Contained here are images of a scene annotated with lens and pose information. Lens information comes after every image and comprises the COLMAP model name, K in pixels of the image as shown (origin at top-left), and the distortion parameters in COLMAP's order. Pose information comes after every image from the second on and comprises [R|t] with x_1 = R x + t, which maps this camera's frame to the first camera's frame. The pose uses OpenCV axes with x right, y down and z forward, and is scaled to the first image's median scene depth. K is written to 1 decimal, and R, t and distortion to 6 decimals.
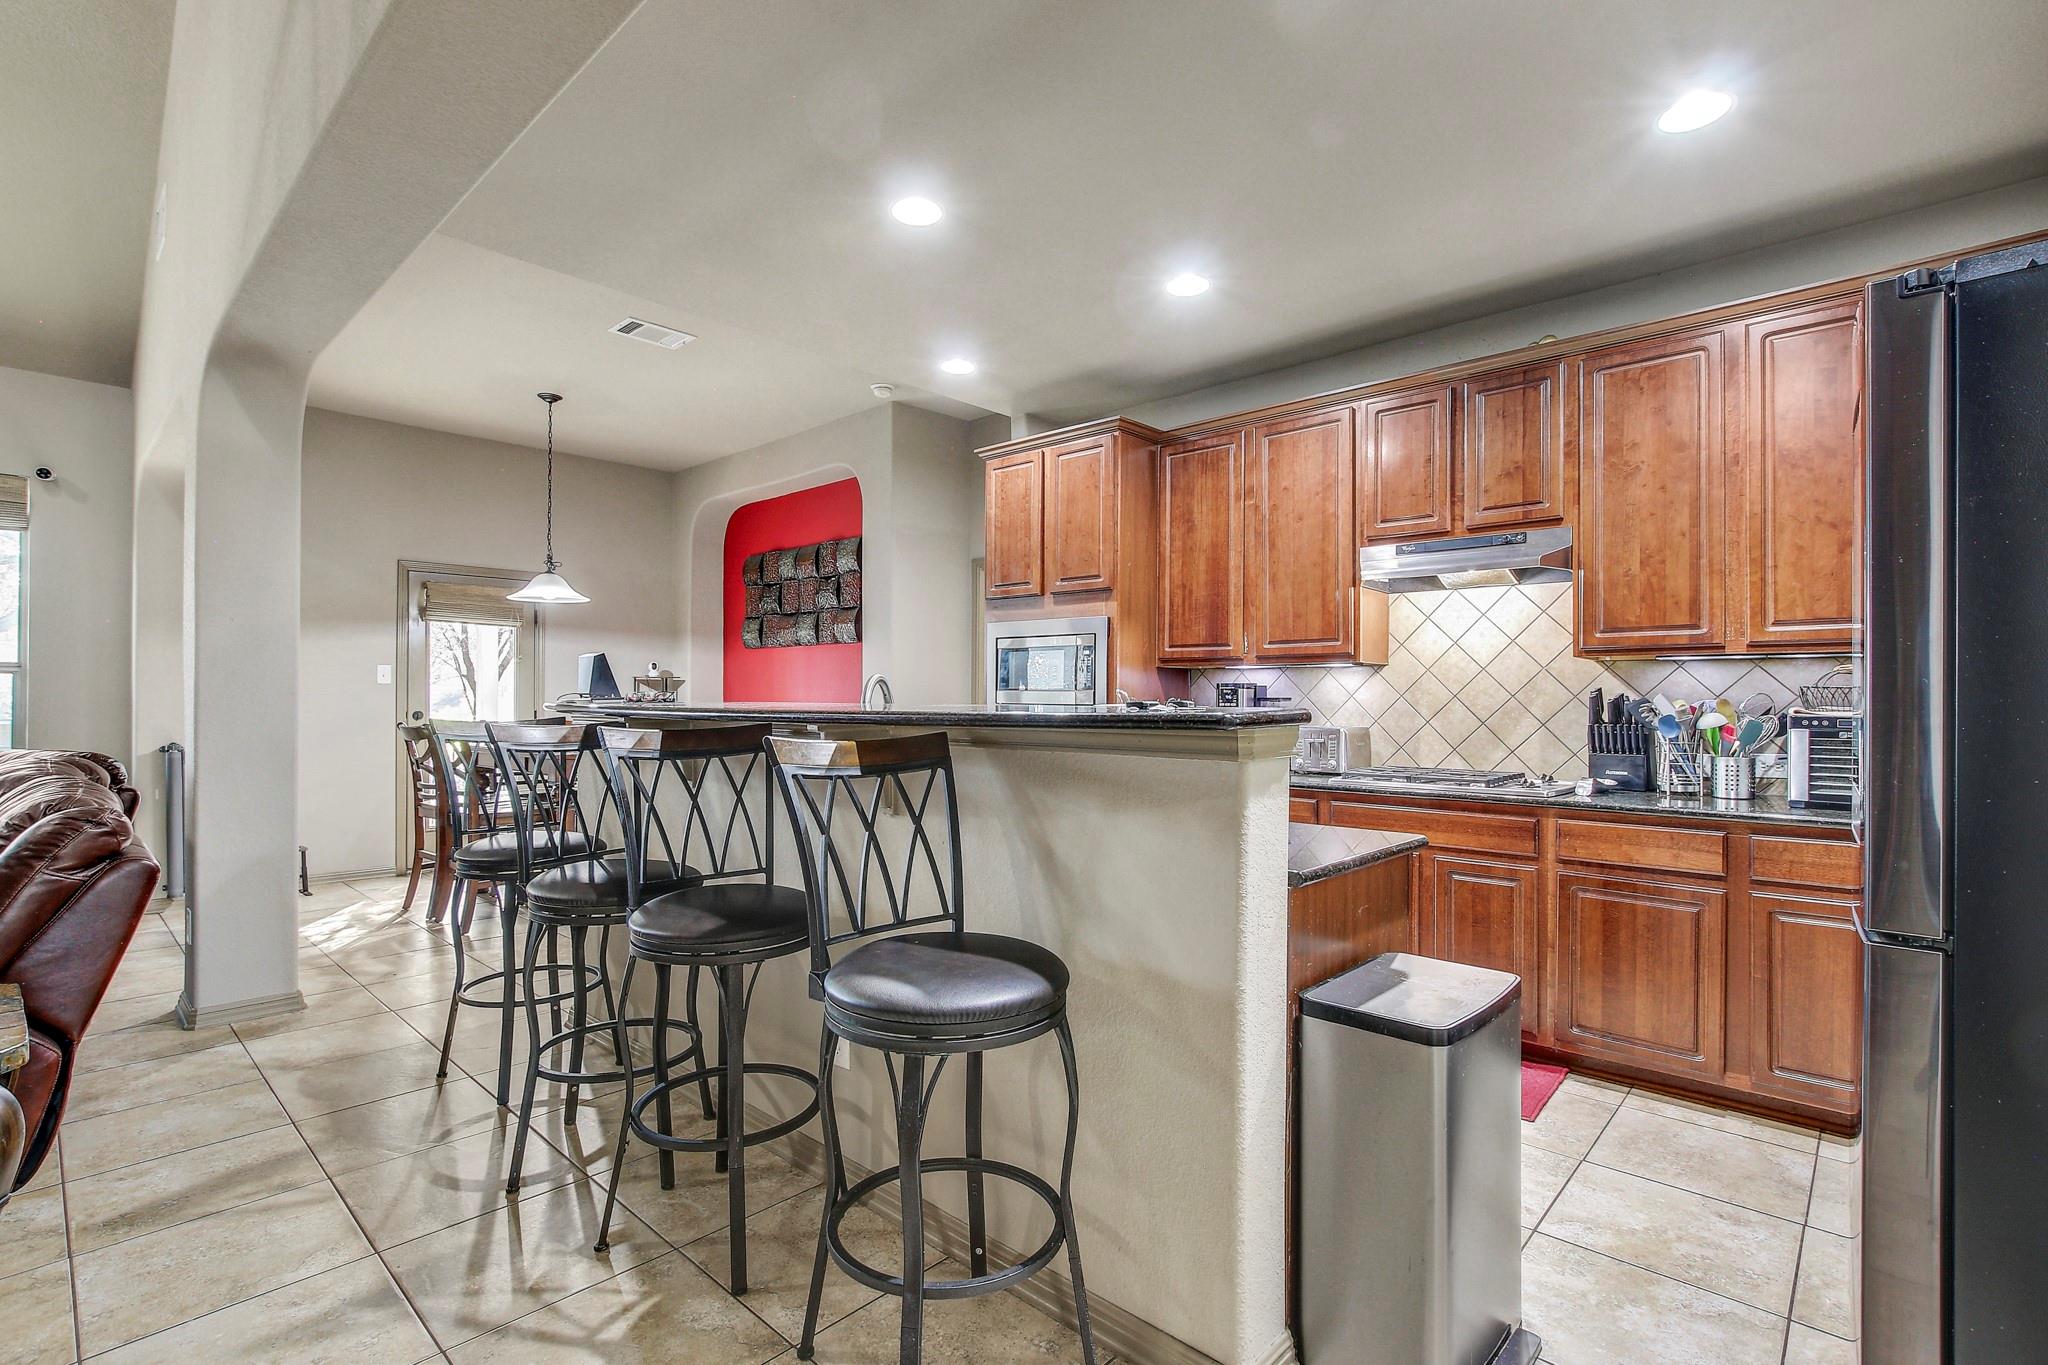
lens RADIAL K [[946.8, 0, 1018.5], [0, 946.8, 688.4], [0, 0, 1]] dist [-0.004975, -0.000099]
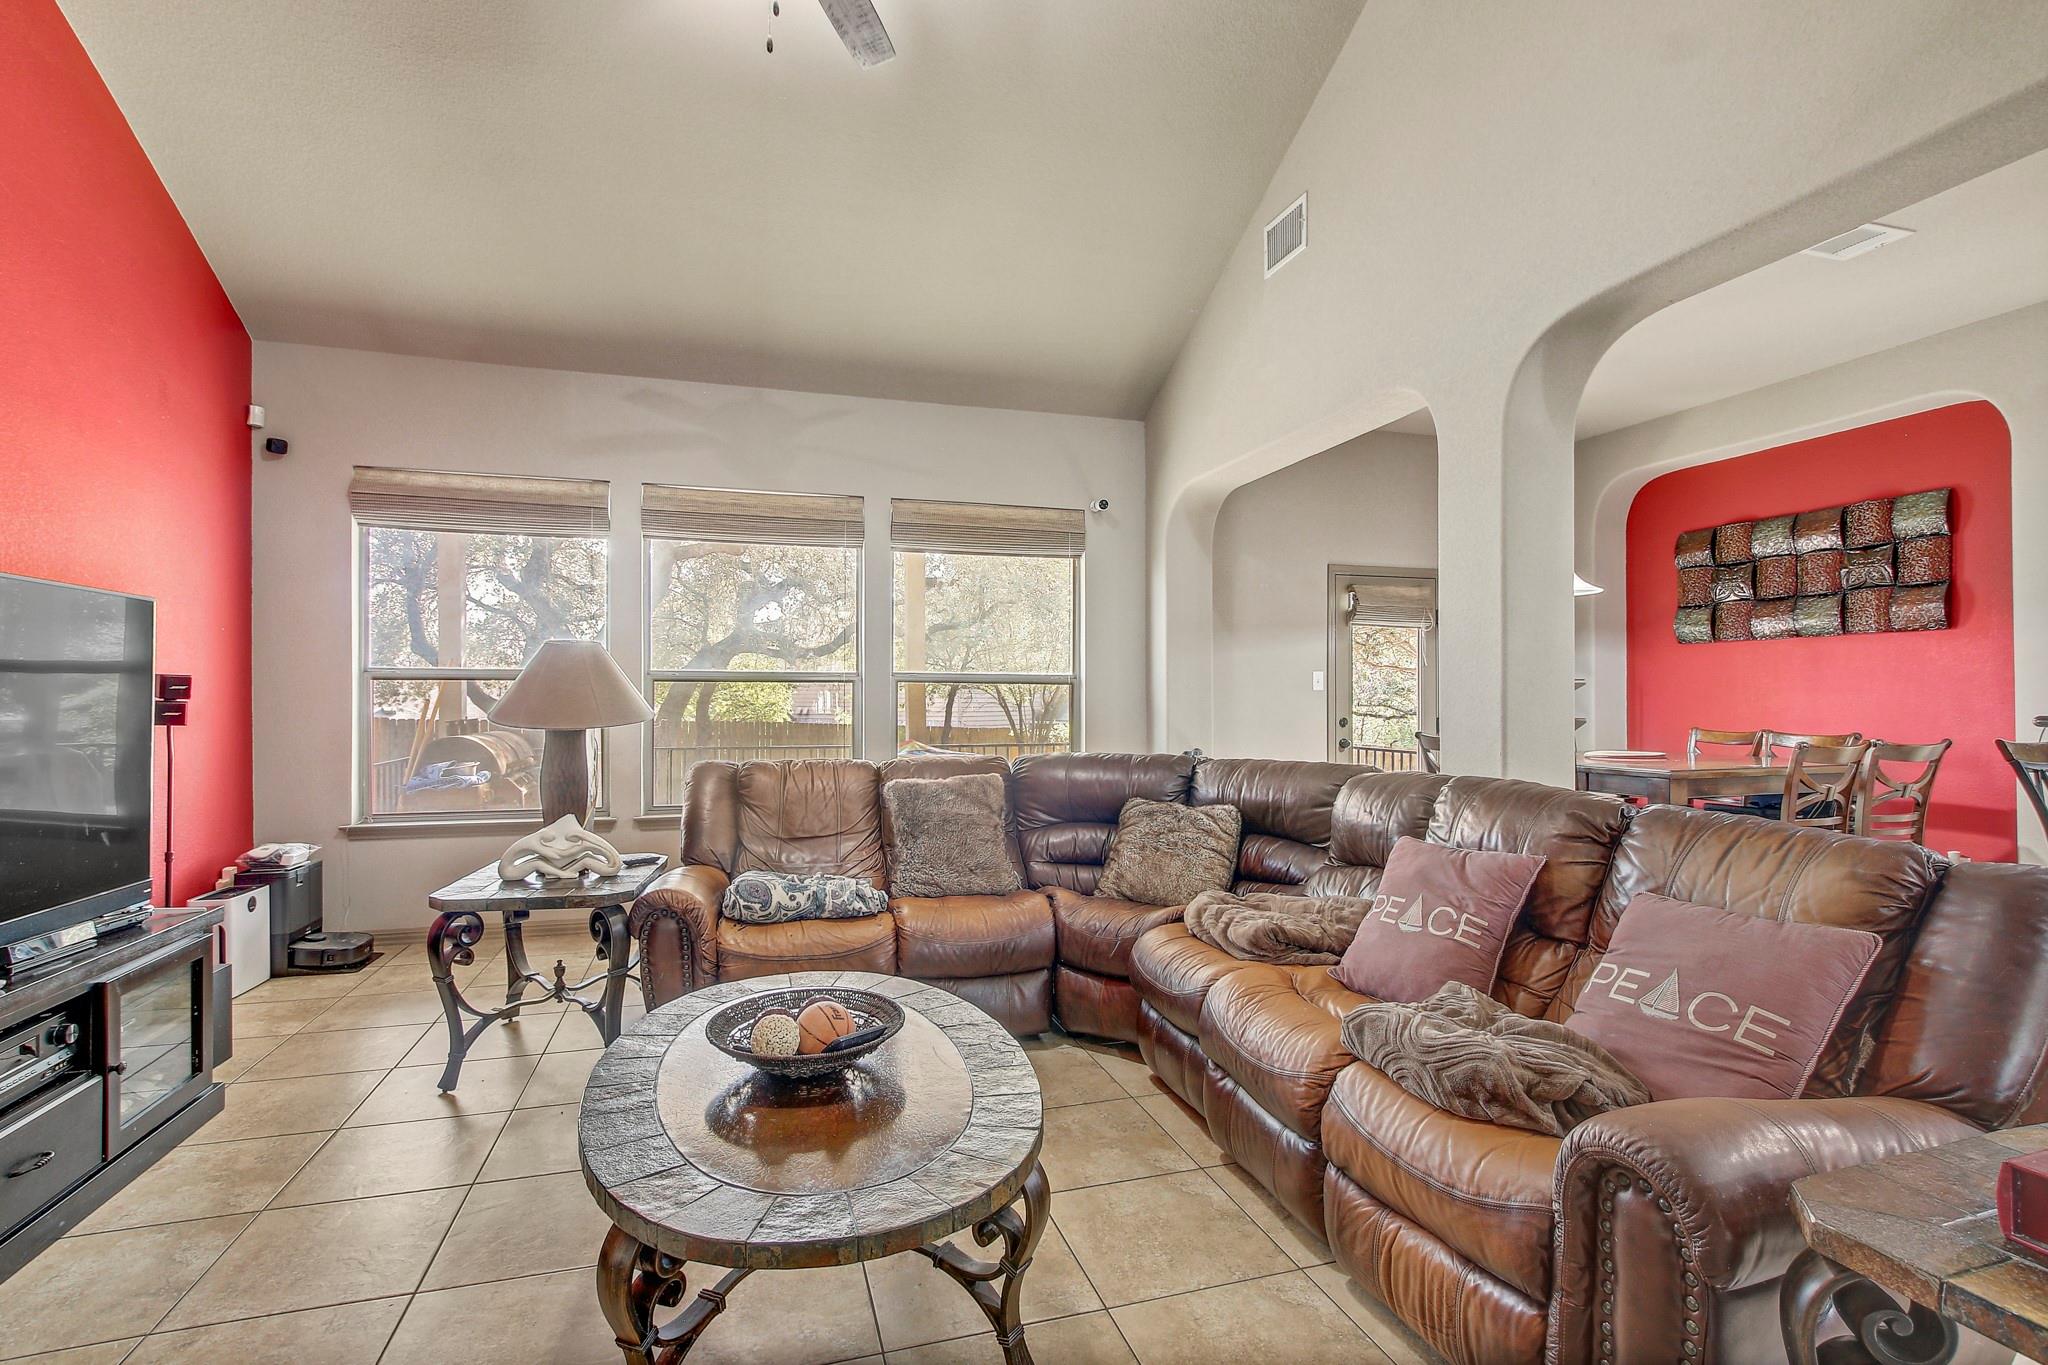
lens RADIAL K [[959.4, 0, 1031.7], [0, 959.4, 707.2], [0, 0, 1]] dist [-0.006059, -0.000154]
pose [[0.865480, -0.002398, -0.500938, -0.664872], [0.010479, 0.999856, 0.013318, -0.005942], [0.500834, -0.016776, 0.865381, -0.033304]]
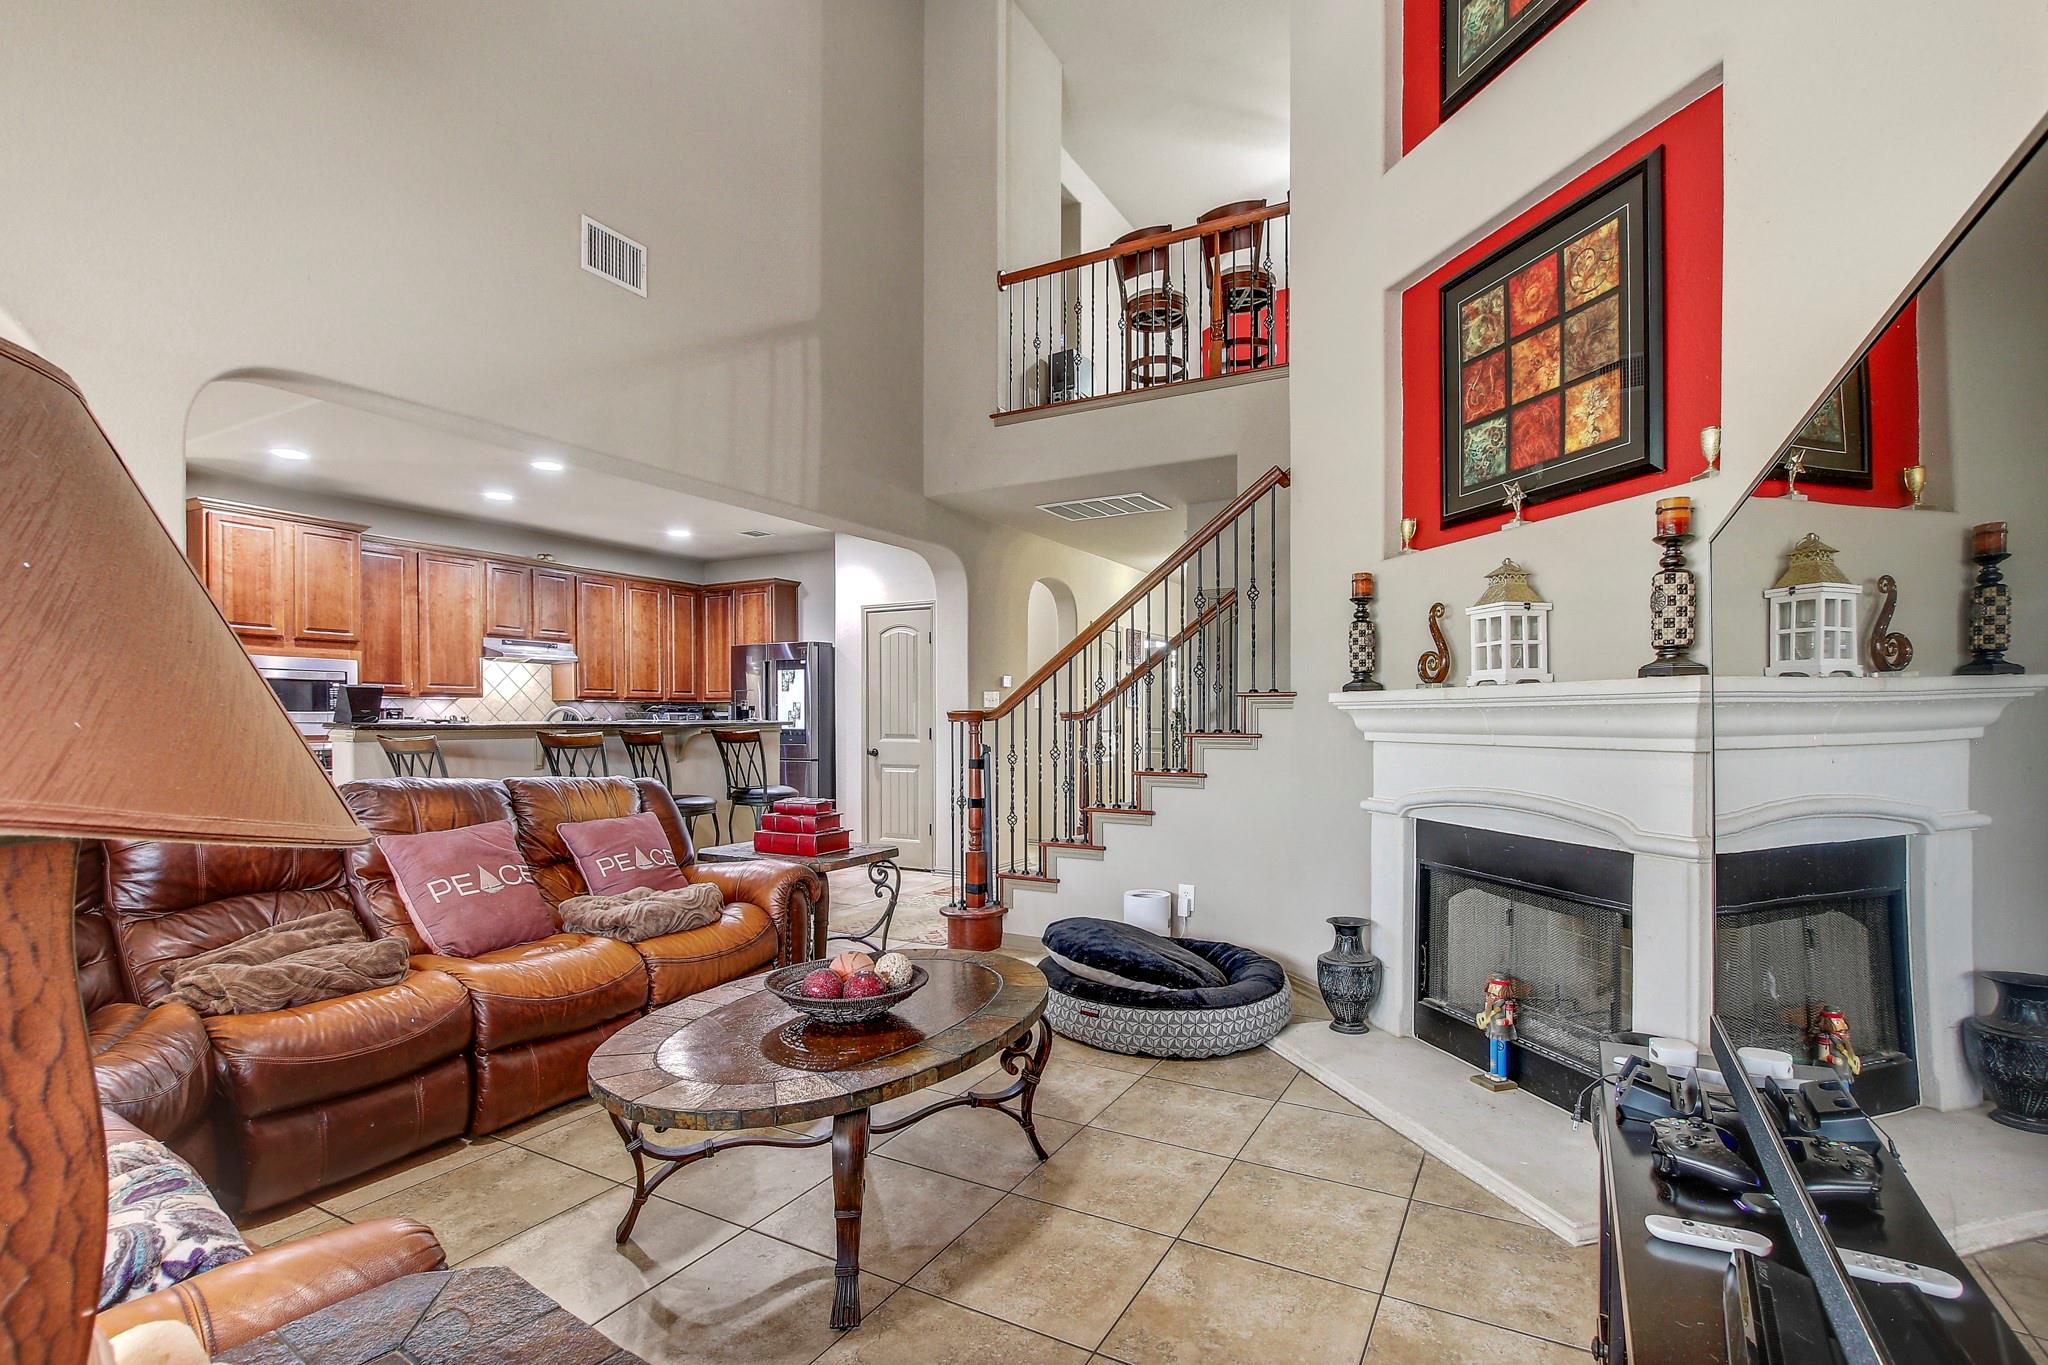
lens RADIAL K [[959.4, 0, 1031.7], [0, 959.4, 707.2], [0, 0, 1]] dist [-0.006059, -0.000154]
pose [[-0.243842, 0.004371, 0.969805, -1.633448], [-0.010064, 0.999925, -0.007037, -0.006052], [-0.969763, -0.011476, -0.243780, 0.375232]]
